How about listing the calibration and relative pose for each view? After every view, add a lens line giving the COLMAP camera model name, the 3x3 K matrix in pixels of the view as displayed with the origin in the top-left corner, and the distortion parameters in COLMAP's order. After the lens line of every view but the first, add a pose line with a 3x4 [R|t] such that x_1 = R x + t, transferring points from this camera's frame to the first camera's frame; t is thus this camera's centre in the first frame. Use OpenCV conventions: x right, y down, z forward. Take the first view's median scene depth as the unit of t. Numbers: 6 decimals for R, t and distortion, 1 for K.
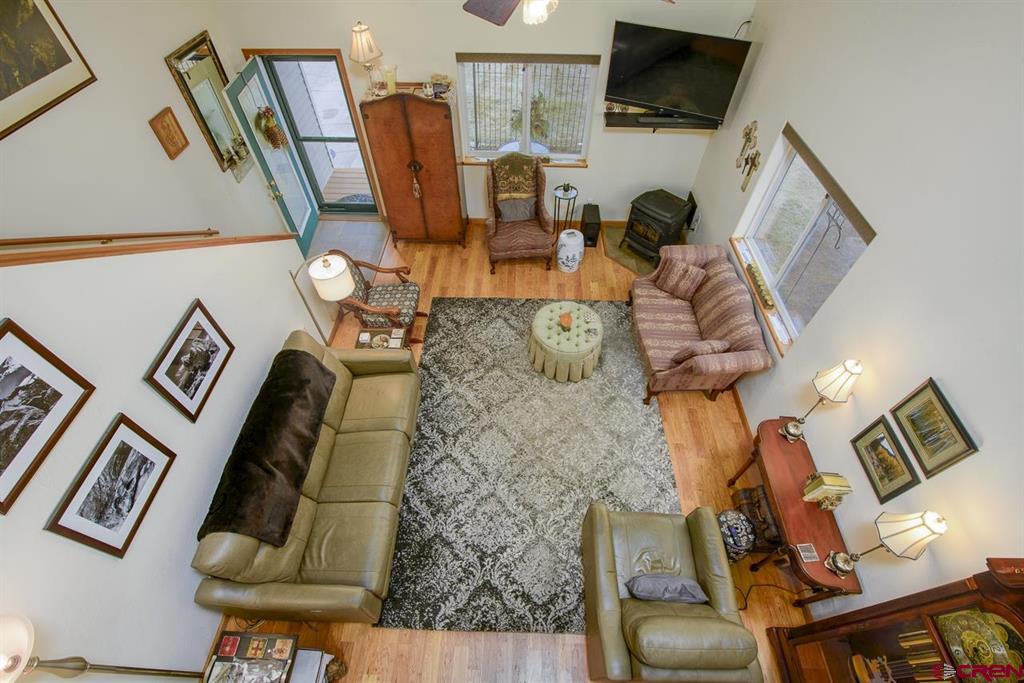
lens RADIAL K [[450.8, 0, 512.5], [0, 450.8, 337.5], [0, 0, 1]] dist [-0.005544, -0.001735]
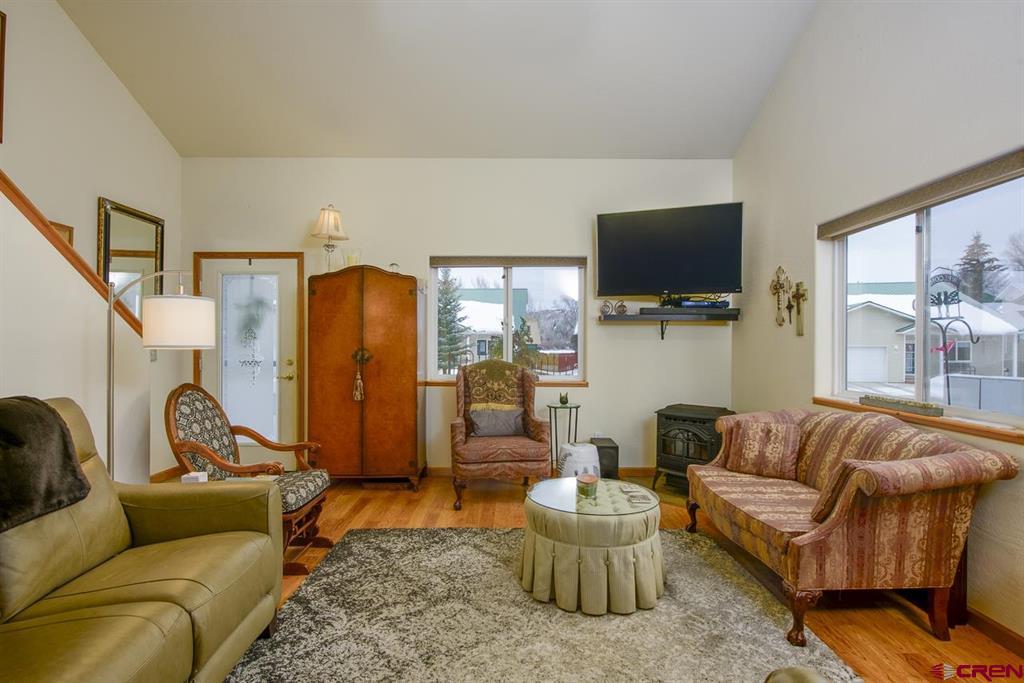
lens RADIAL K [[534.7, 0, 513.6], [0, 534.7, 339.8], [0, 0, 1]] dist [0.000370, -0.002960]
pose [[0.999357, 0.001690, 0.035820, 0.006932], [0.026577, 0.635704, -0.771475, 0.337716], [-0.024074, 0.771931, 0.635250, 0.444925]]
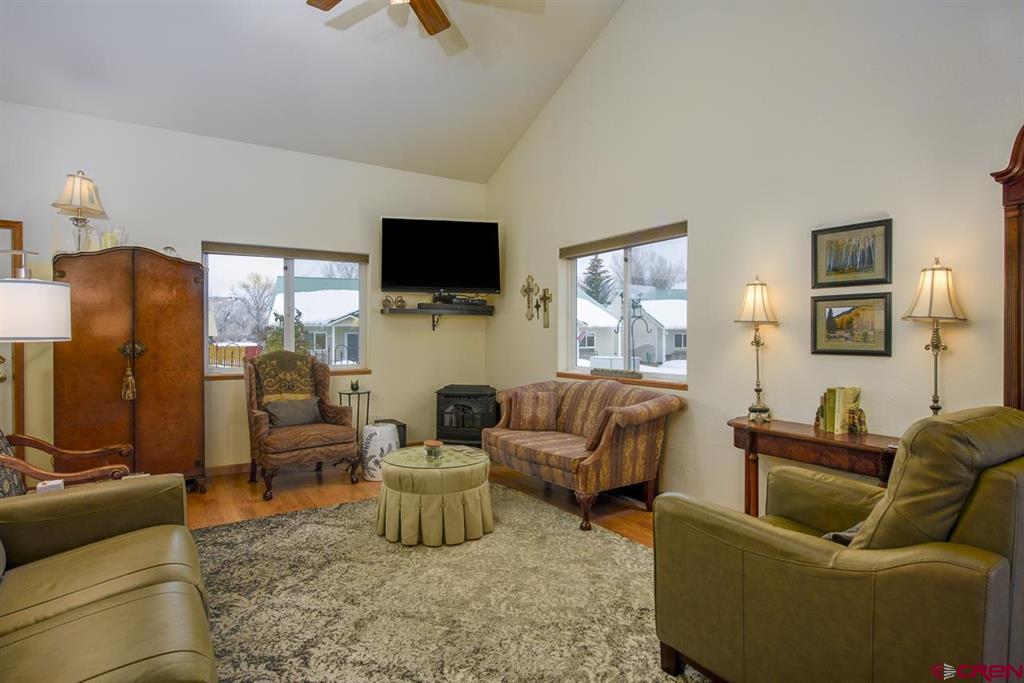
lens RADIAL K [[534.7, 0, 514.3], [0, 534.7, 333.6], [0, 0, 1]] dist [0.000370, -0.002960]
pose [[0.820197, -0.001576, 0.572079, -0.228902], [0.441099, 0.638523, -0.630650, 0.397048], [-0.364292, 0.769601, 0.524410, 0.397082]]
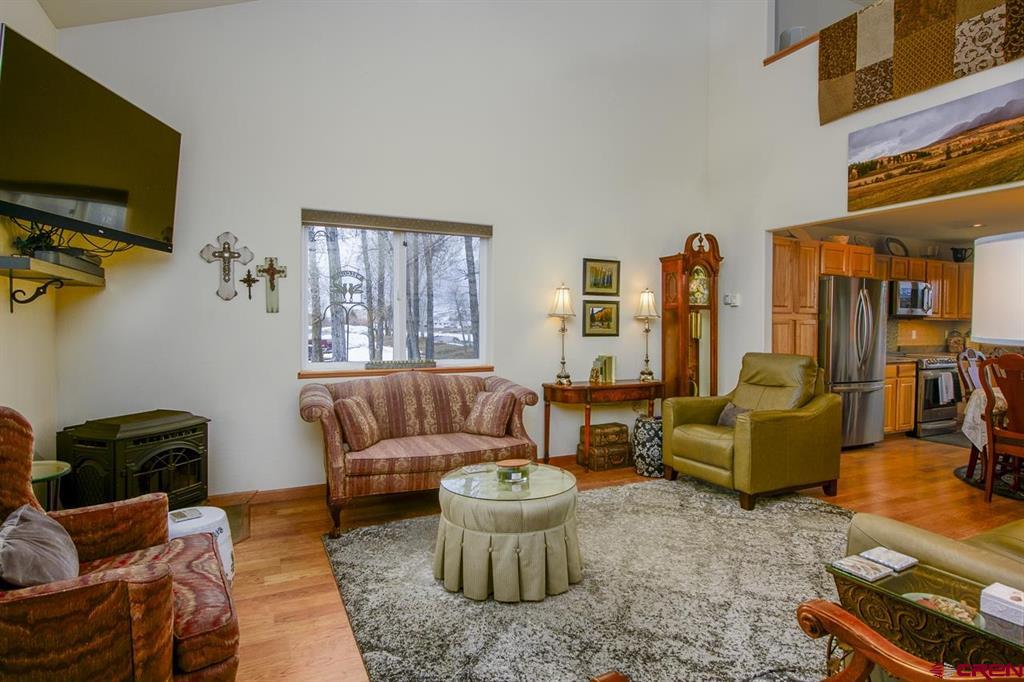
lens RADIAL K [[534.7, 0, 514.9], [0, 534.7, 326.5], [0, 0, 1]] dist [0.000370, -0.002960]
pose [[-0.466160, -0.012464, 0.884613, -0.416923], [0.674670, 0.641801, 0.364571, -0.355031], [-0.572289, 0.766770, -0.290772, 1.019845]]
